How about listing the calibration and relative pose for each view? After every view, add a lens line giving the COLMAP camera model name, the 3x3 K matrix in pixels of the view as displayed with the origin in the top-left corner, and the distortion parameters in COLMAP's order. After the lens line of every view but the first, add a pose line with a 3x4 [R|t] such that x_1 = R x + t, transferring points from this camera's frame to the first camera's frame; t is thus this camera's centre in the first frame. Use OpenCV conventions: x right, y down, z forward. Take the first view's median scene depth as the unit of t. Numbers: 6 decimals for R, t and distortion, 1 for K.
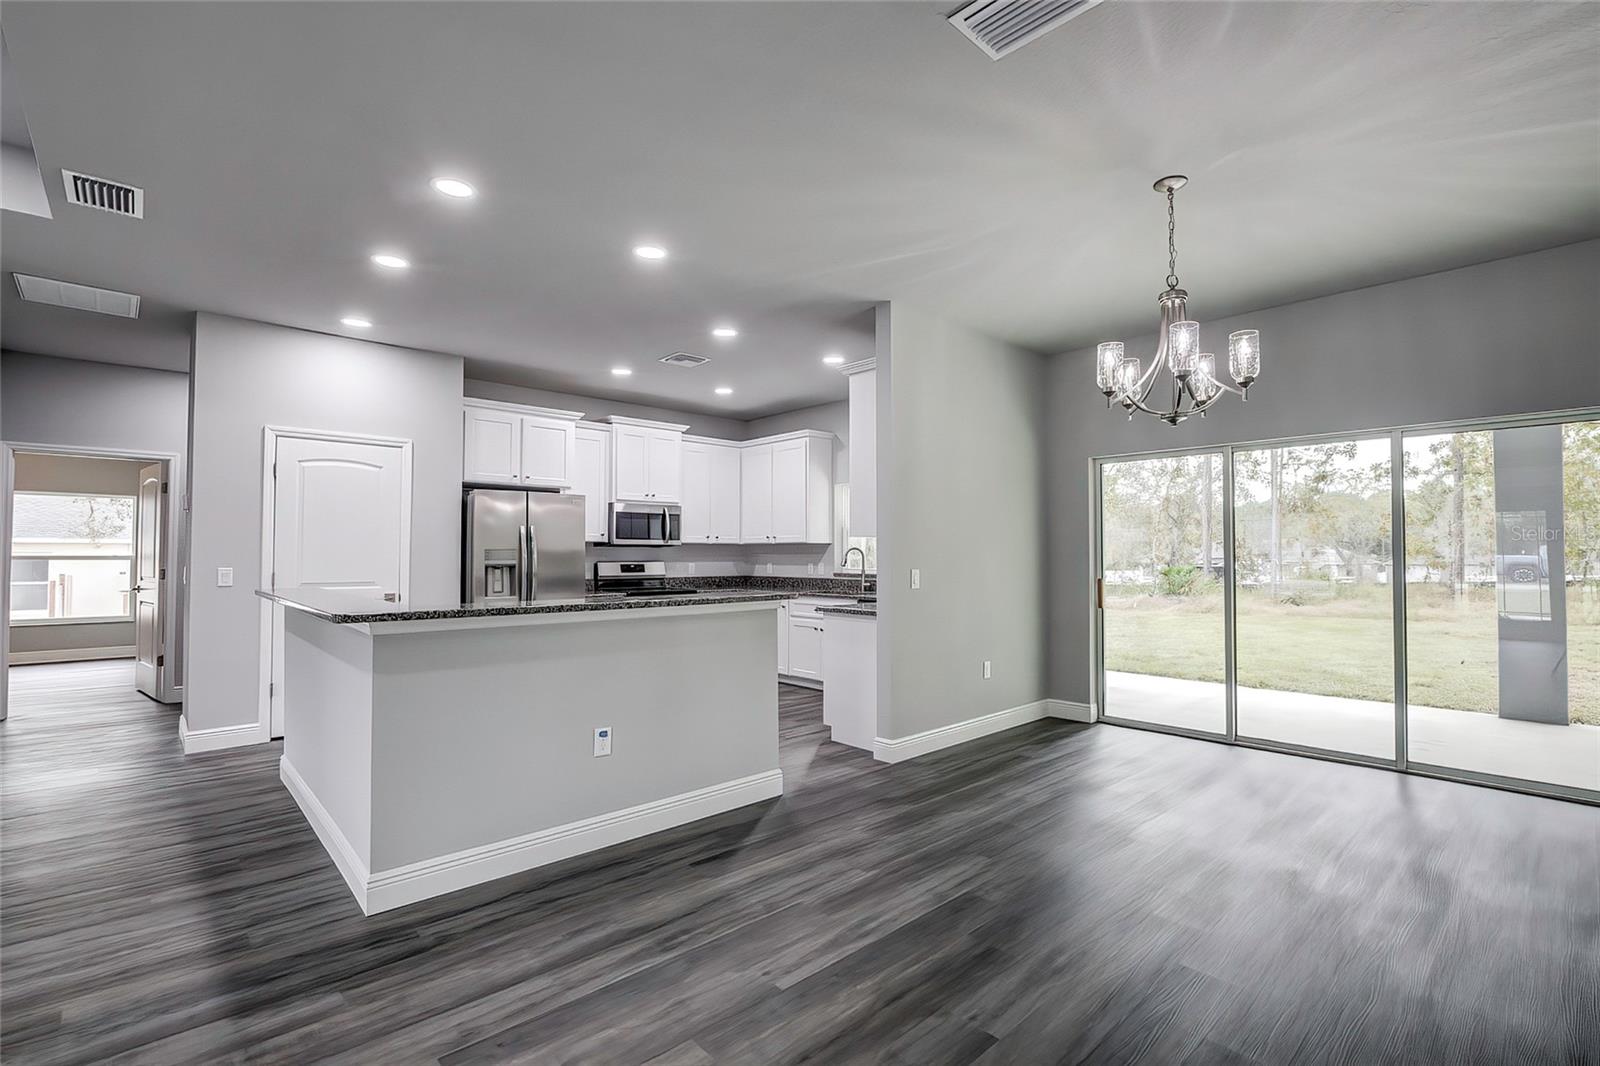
lens RADIAL K [[720.0, 0, 806.0], [0, 720.0, 539.0], [0, 0, 1]] dist [-0.014866, 0.000460]
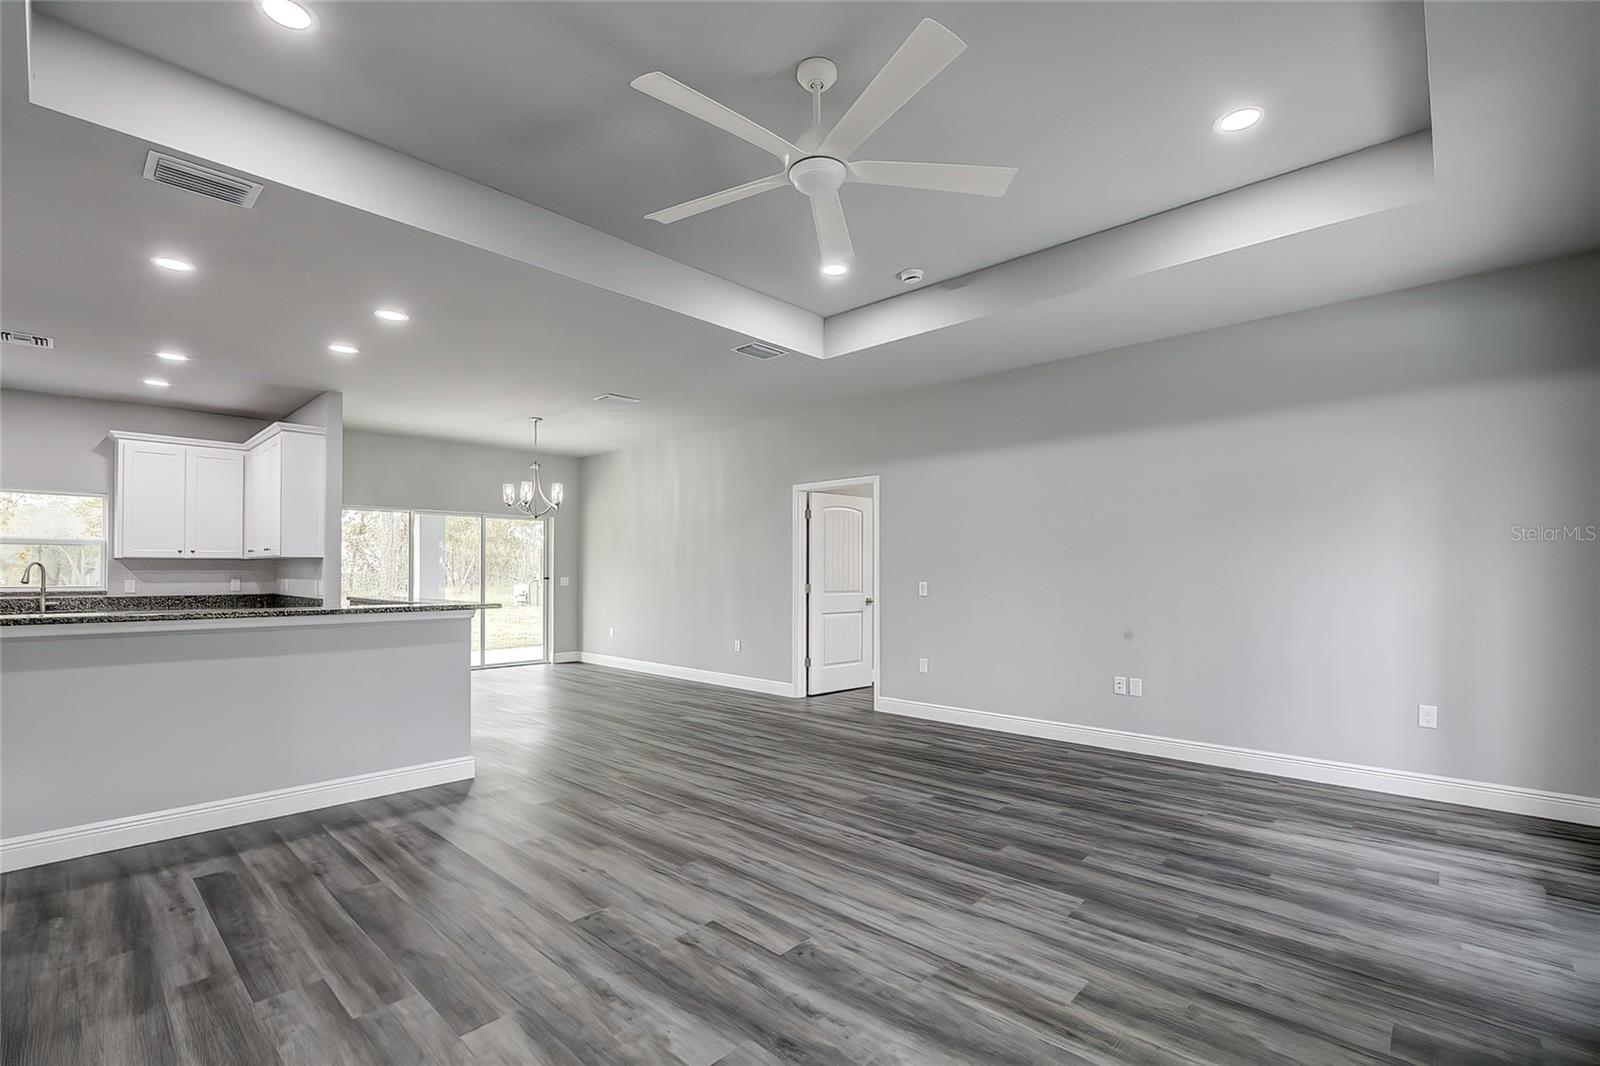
lens RADIAL K [[721.3, 0, 791.6], [0, 721.3, 566.4], [0, 0, 1]] dist [-0.017524, 0.000685]
pose [[-0.063863, 0.006637, 0.997937, -1.064039], [-0.024263, 0.999672, -0.008201, 0.001781], [-0.997664, -0.024737, -0.063681, 0.151115]]
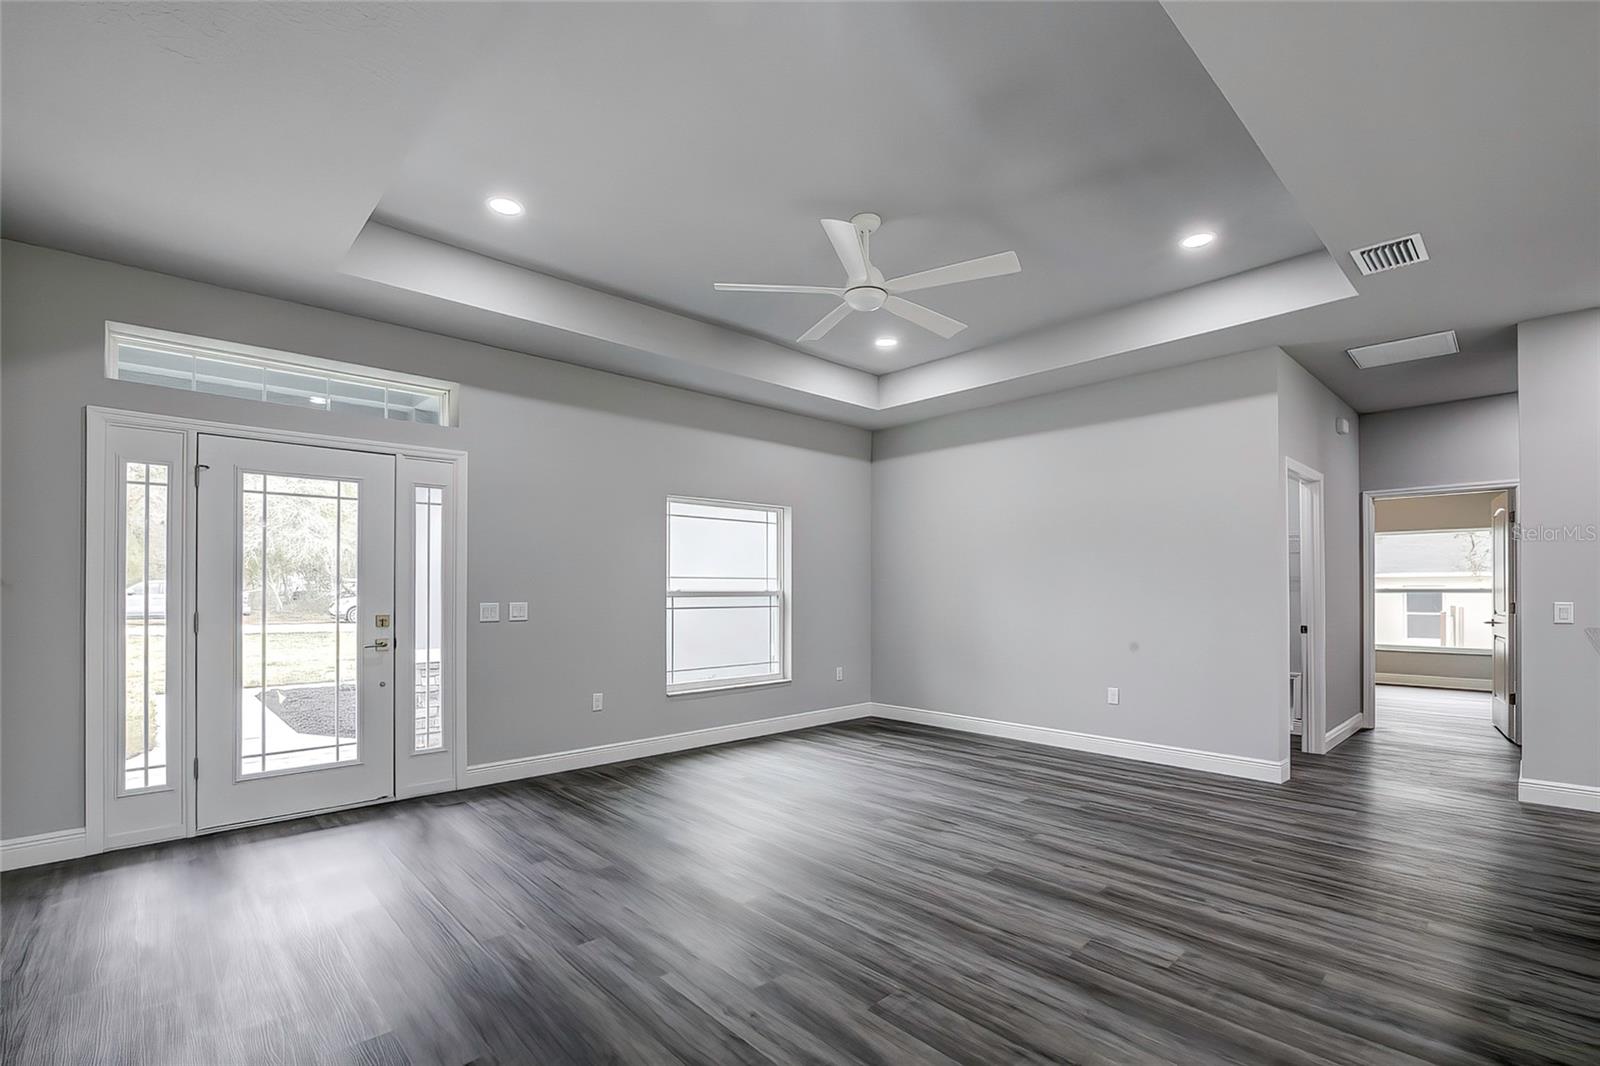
lens RADIAL K [[729.0, 0, 797.0], [0, 729.0, 587.9], [0, 0, 1]] dist [-0.010727, 0.000342]
pose [[-0.005857, -0.003412, -0.999977, 0.057479], [0.026486, 0.999643, -0.003566, 0.000610], [0.999632, -0.026506, -0.005764, 0.046296]]
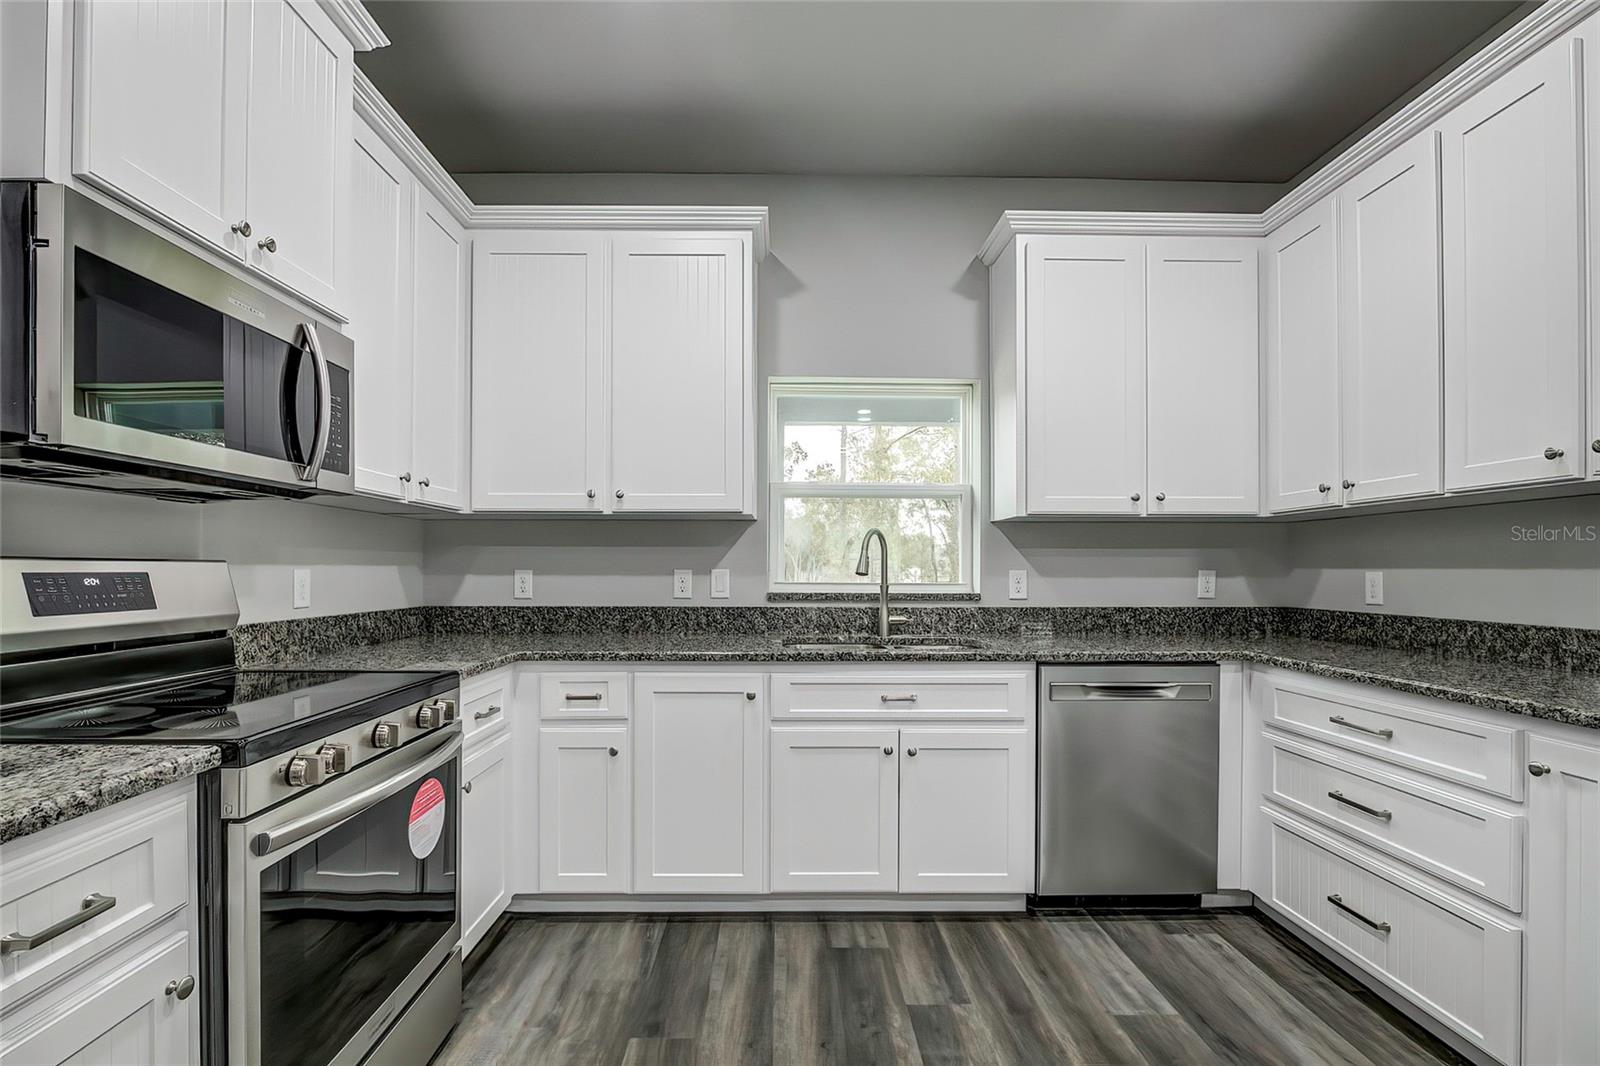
lens RADIAL K [[710.4, 0, 783.7], [0, 710.4, 570.4], [0, 0, 1]] dist [-0.019283, 0.000608]
pose [[0.674363, 0.000582, 0.738399, -0.329596], [-0.019174, 0.999676, 0.016724, 0.035868], [-0.738151, -0.025436, 0.674156, 0.938427]]
